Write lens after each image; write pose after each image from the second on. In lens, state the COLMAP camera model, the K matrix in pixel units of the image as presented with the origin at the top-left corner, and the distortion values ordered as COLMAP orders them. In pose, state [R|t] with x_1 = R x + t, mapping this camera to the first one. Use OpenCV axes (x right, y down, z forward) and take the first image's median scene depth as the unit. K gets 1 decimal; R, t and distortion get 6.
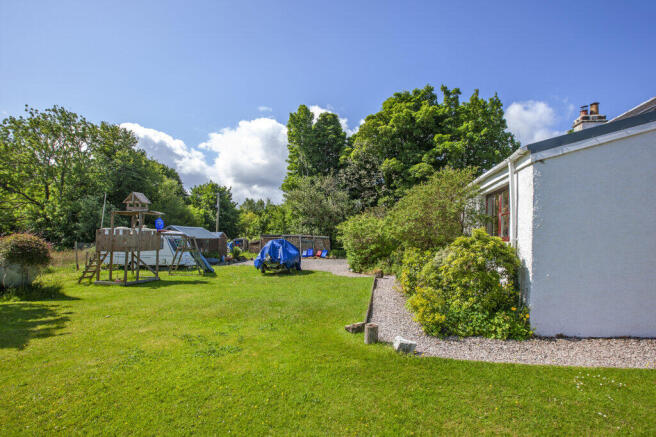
lens RADIAL K [[357.2, 0, 328.0], [0, 357.2, 218.5], [0, 0, 1]] dist [0.000565, 0.000090]
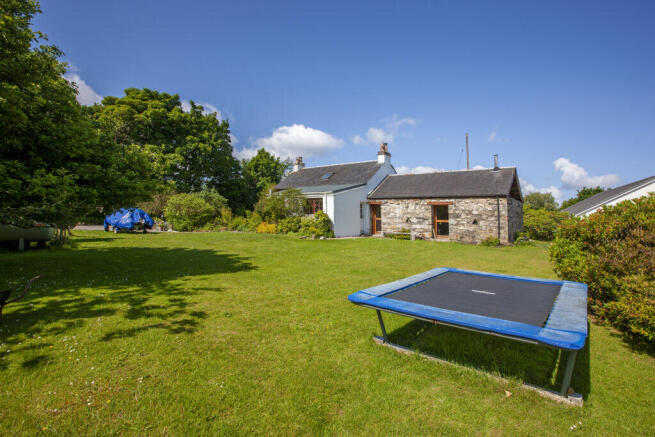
lens RADIAL K [[356.7, 0, 327.5], [0, 356.7, 218.5], [0, 0, 1]] dist [0.000565, 0.000090]
pose [[0.511979, -0.008775, 0.858953, -0.626667], [-0.071159, 0.996078, 0.052590, -0.021071], [-0.856045, -0.088047, 0.509347, -0.218299]]
